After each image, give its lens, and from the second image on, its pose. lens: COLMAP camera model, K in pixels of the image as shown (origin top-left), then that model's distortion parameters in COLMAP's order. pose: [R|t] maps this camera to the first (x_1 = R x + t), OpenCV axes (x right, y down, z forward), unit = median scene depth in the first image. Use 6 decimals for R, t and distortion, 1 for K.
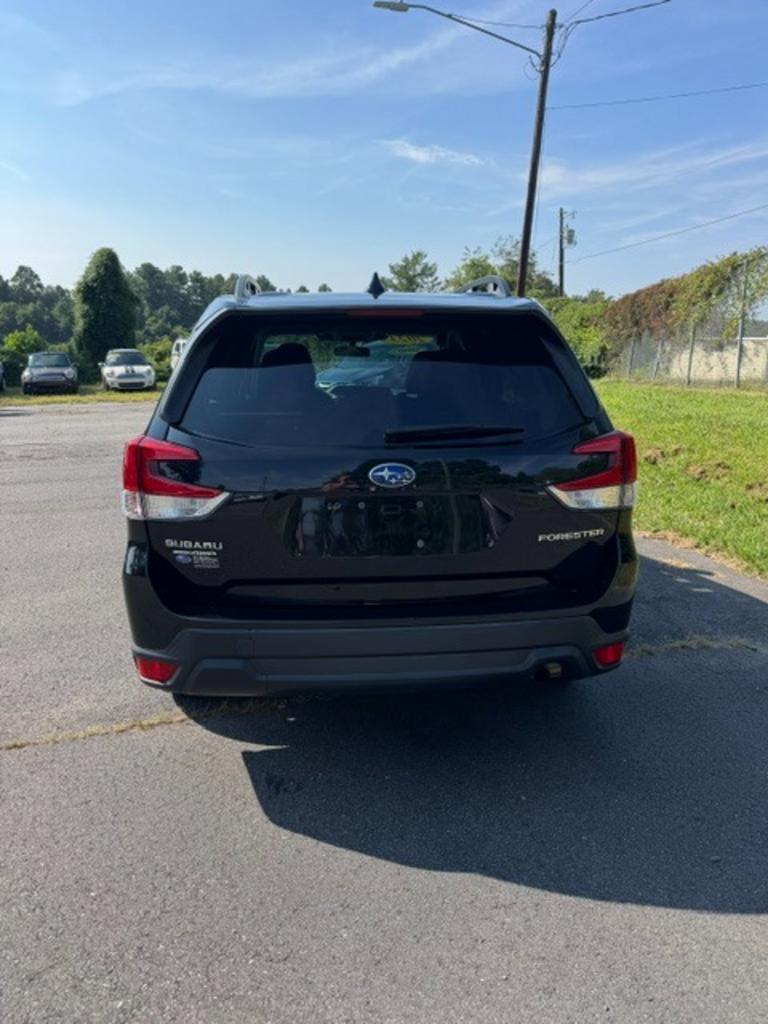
lens RADIAL K [[737.6, 0, 379.6], [0, 737.6, 517.2], [0, 0, 1]] dist [0.038441, -0.032360]
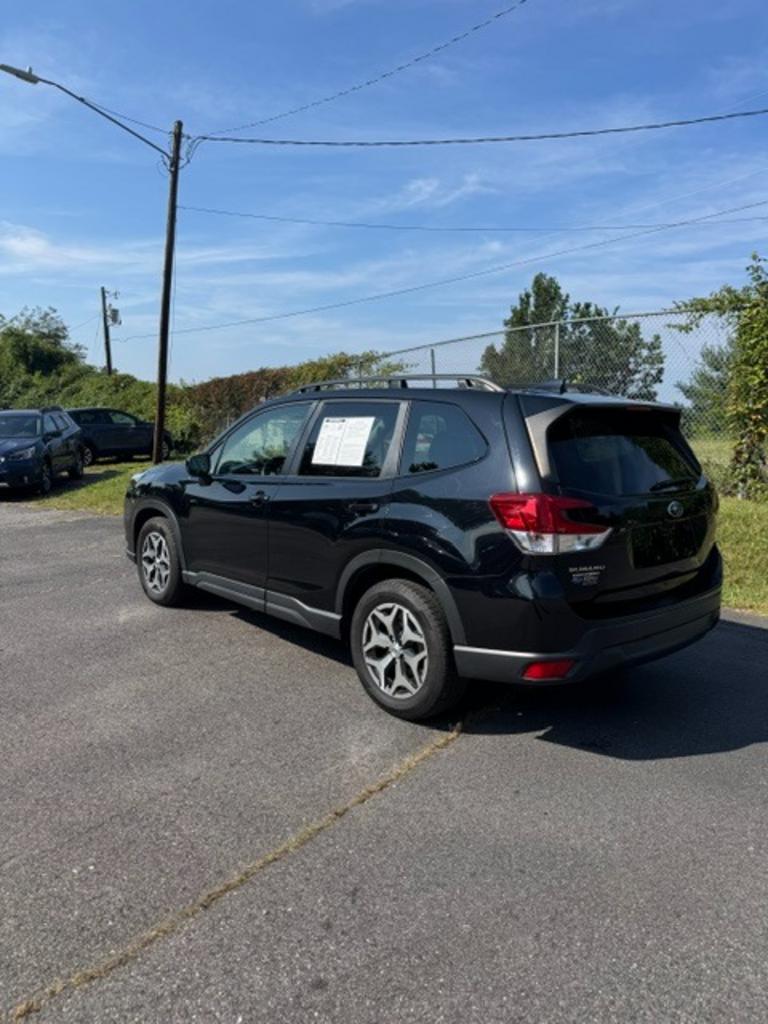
lens RADIAL K [[737.6, 0, 385.7], [0, 737.6, 516.5], [0, 0, 1]] dist [0.038441, -0.032360]
pose [[0.809147, -0.046919, 0.585730, -0.186491], [0.106015, 0.992106, -0.066981, -0.000857], [-0.577964, 0.116294, 0.807733, 0.012172]]
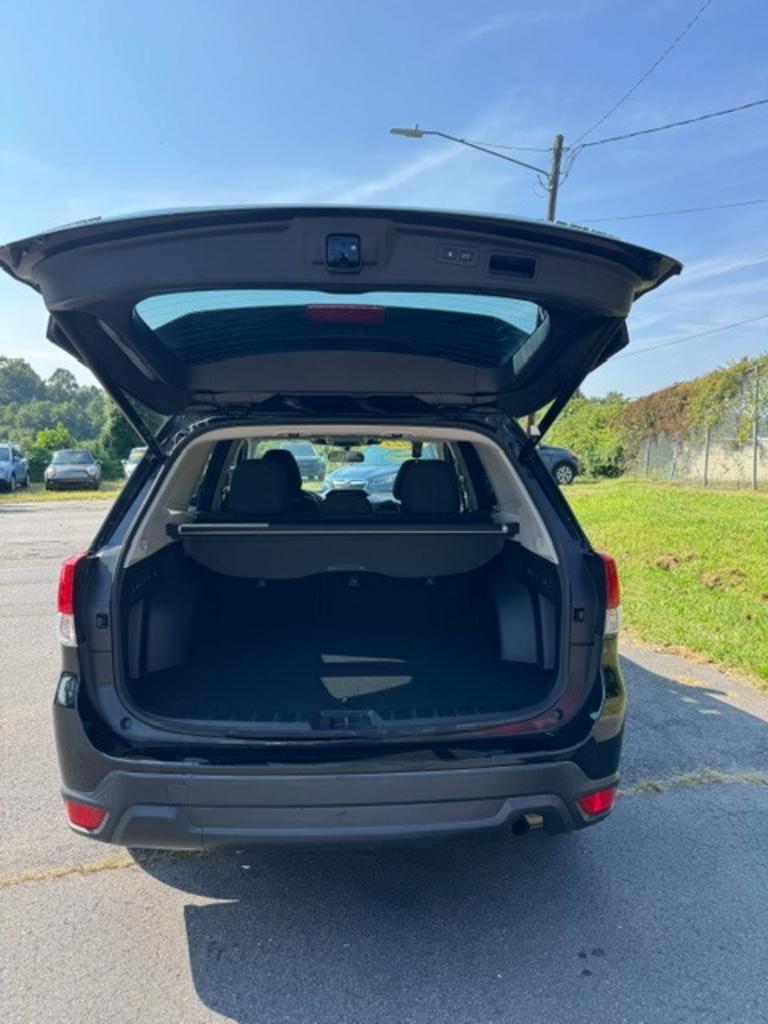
lens RADIAL K [[737.6, 0, 384.0], [0, 737.6, 527.5], [0, 0, 1]] dist [0.038441, -0.032360]
pose [[0.999671, 0.007791, -0.024455, 0.013599], [-0.010529, 0.993436, -0.113903, -0.006964], [0.023407, 0.114123, 0.993191, 0.013628]]
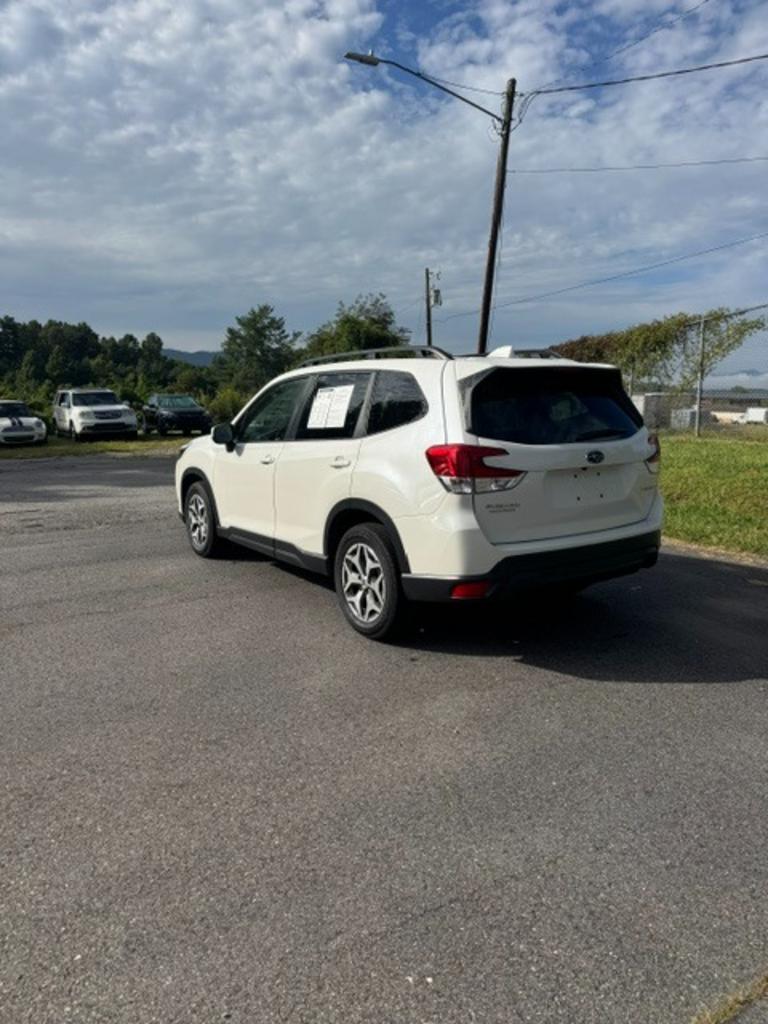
lens RADIAL K [[737.6, 0, 389.7], [0, 737.6, 517.4], [0, 0, 1]] dist [0.038441, -0.032360]
pose [[0.975136, -0.028537, 0.219763, -0.177705], [0.043231, 0.997118, -0.062346, -0.014146], [-0.217350, 0.070297, 0.973559, 0.069884]]
